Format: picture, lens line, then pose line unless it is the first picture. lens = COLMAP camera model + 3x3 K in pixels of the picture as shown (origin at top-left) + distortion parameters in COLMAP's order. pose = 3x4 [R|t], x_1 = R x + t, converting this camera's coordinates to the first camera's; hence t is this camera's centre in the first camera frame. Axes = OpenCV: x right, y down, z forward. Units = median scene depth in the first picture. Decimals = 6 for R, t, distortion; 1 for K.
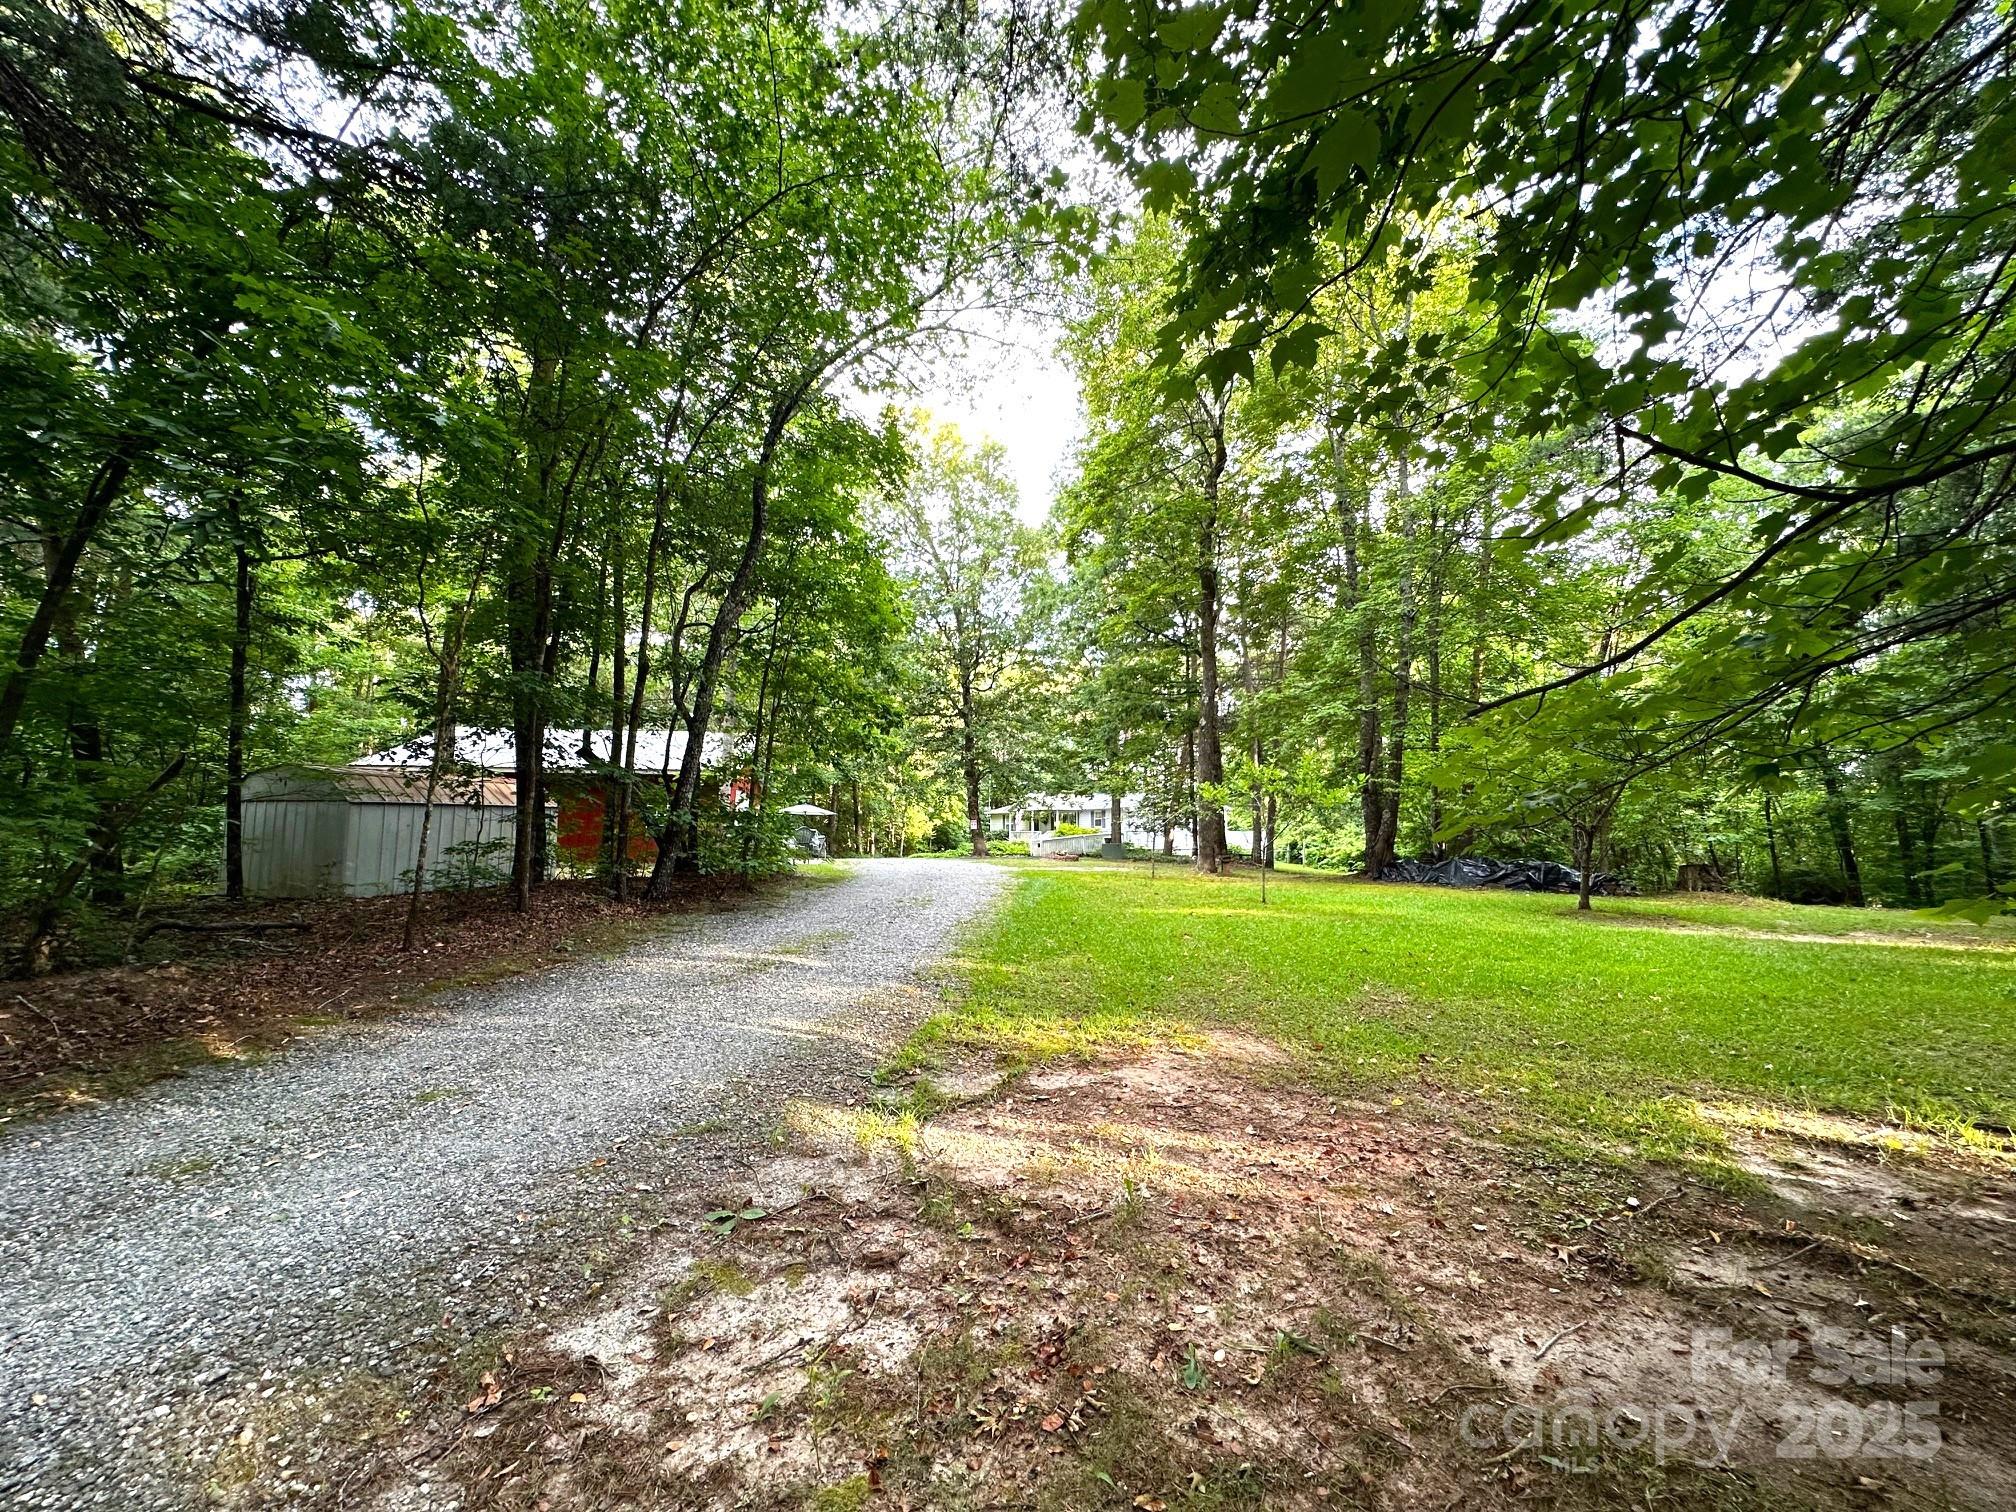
lens RADIAL K [[802.5, 0, 1008.3], [0, 802.5, 753.9], [0, 0, 1]] dist [-0.002952, 0.000934]
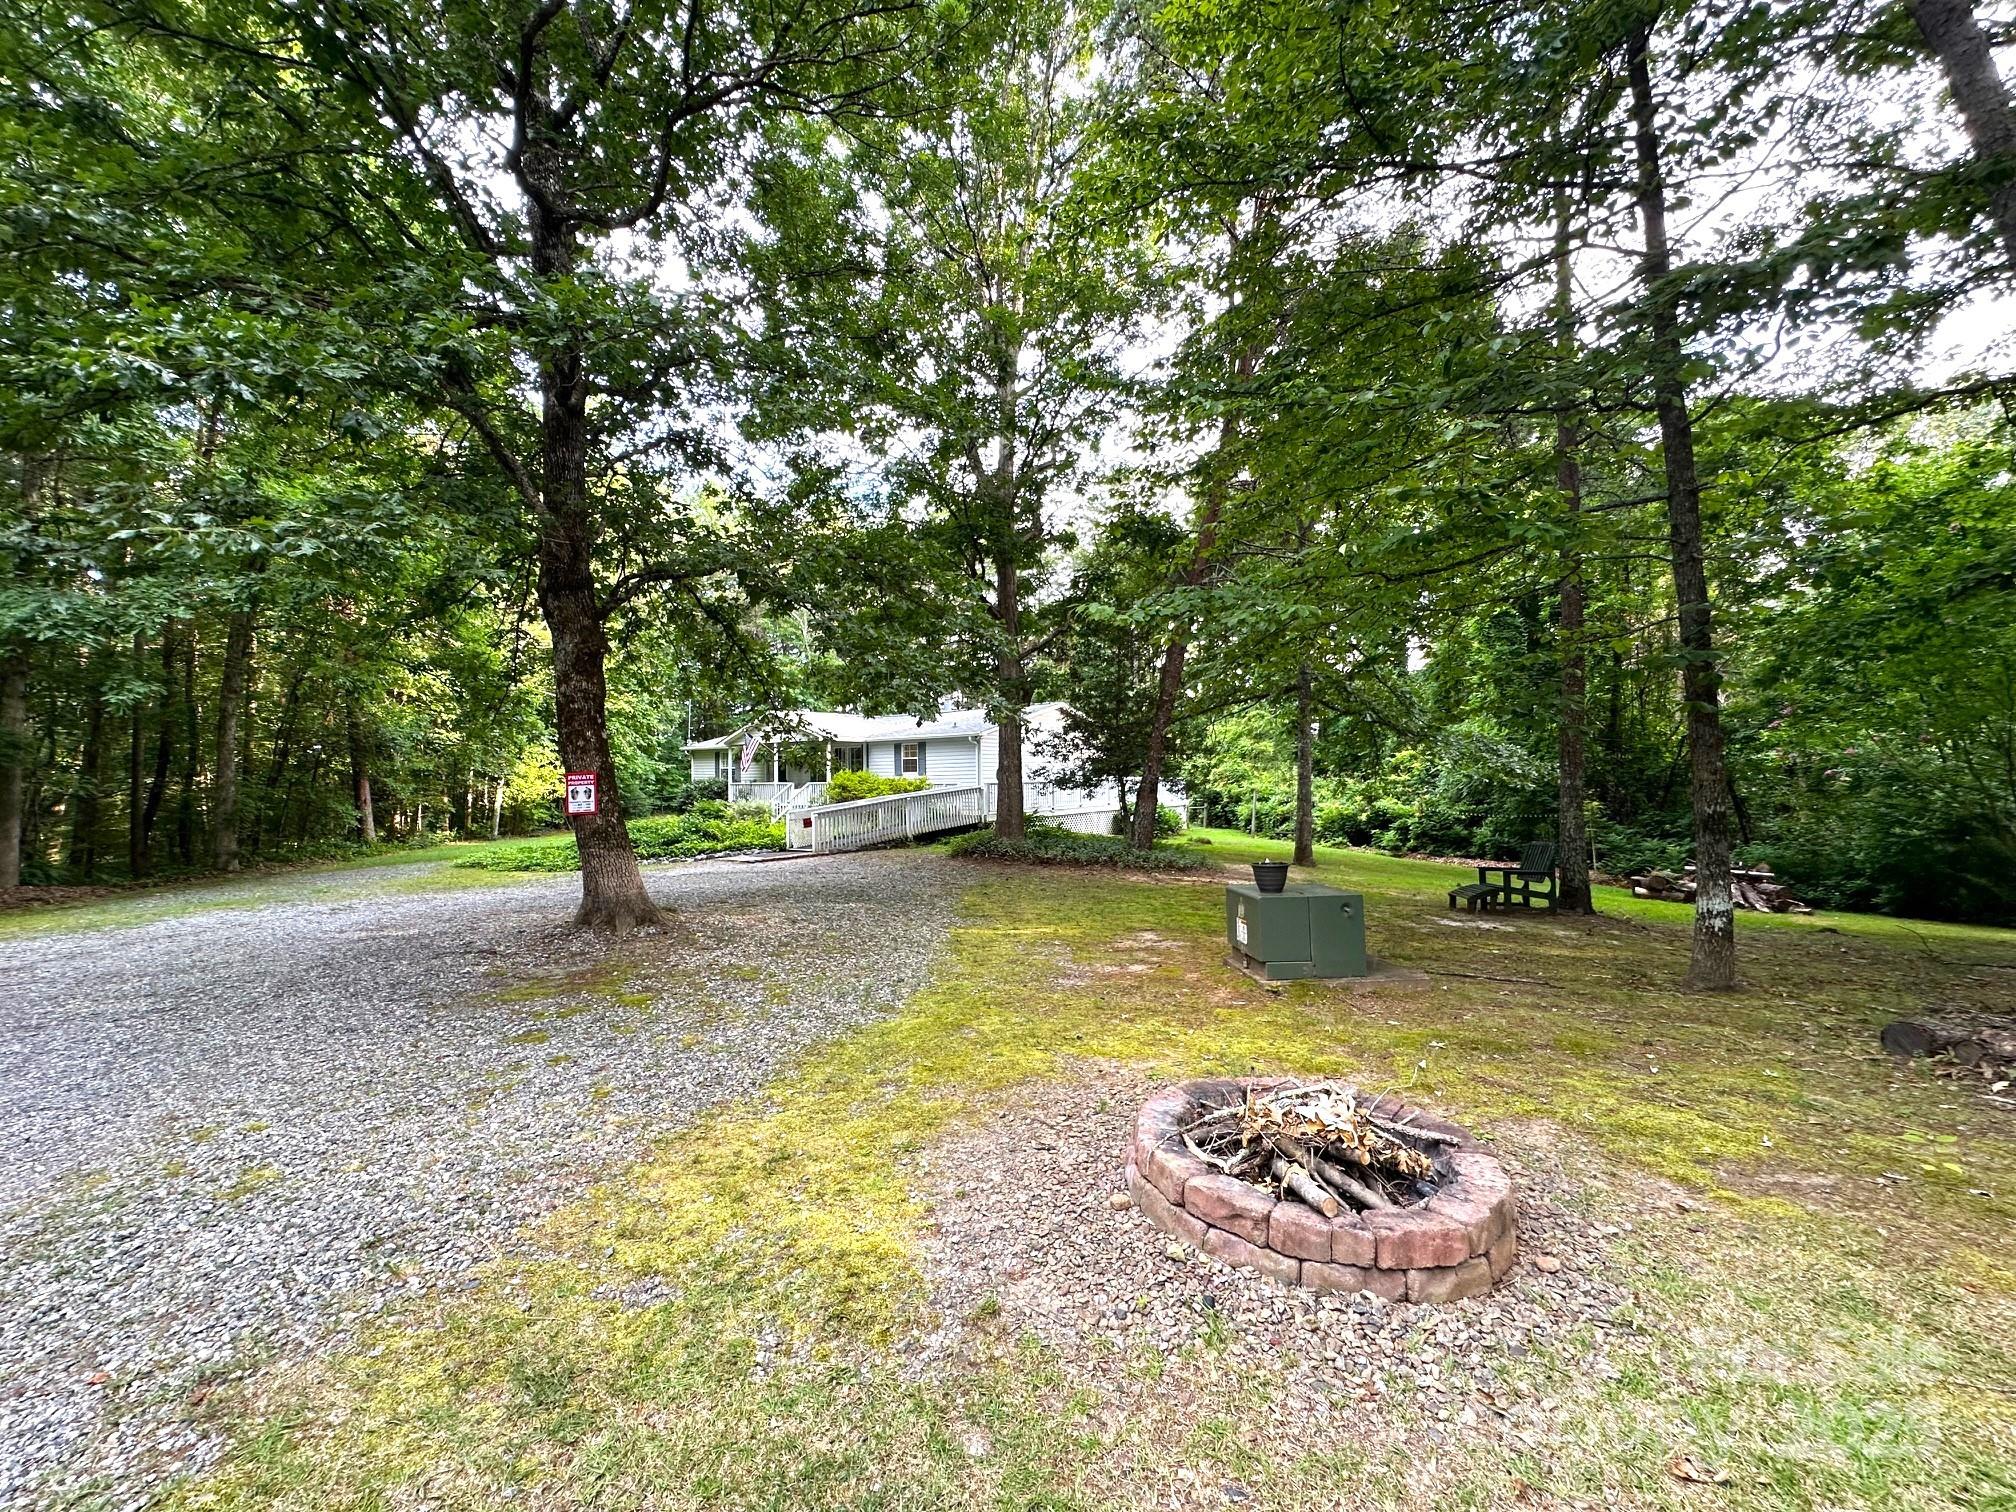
lens RADIAL K [[802.5, 0, 1008.3], [0, 802.5, 753.9], [0, 0, 1]] dist [-0.002952, 0.000934]
pose [[0.939487, -0.008185, 0.342486, -0.008450], [-0.018858, 0.996963, 0.075558, 0.052446], [-0.342065, -0.077445, 0.936480, 0.686993]]
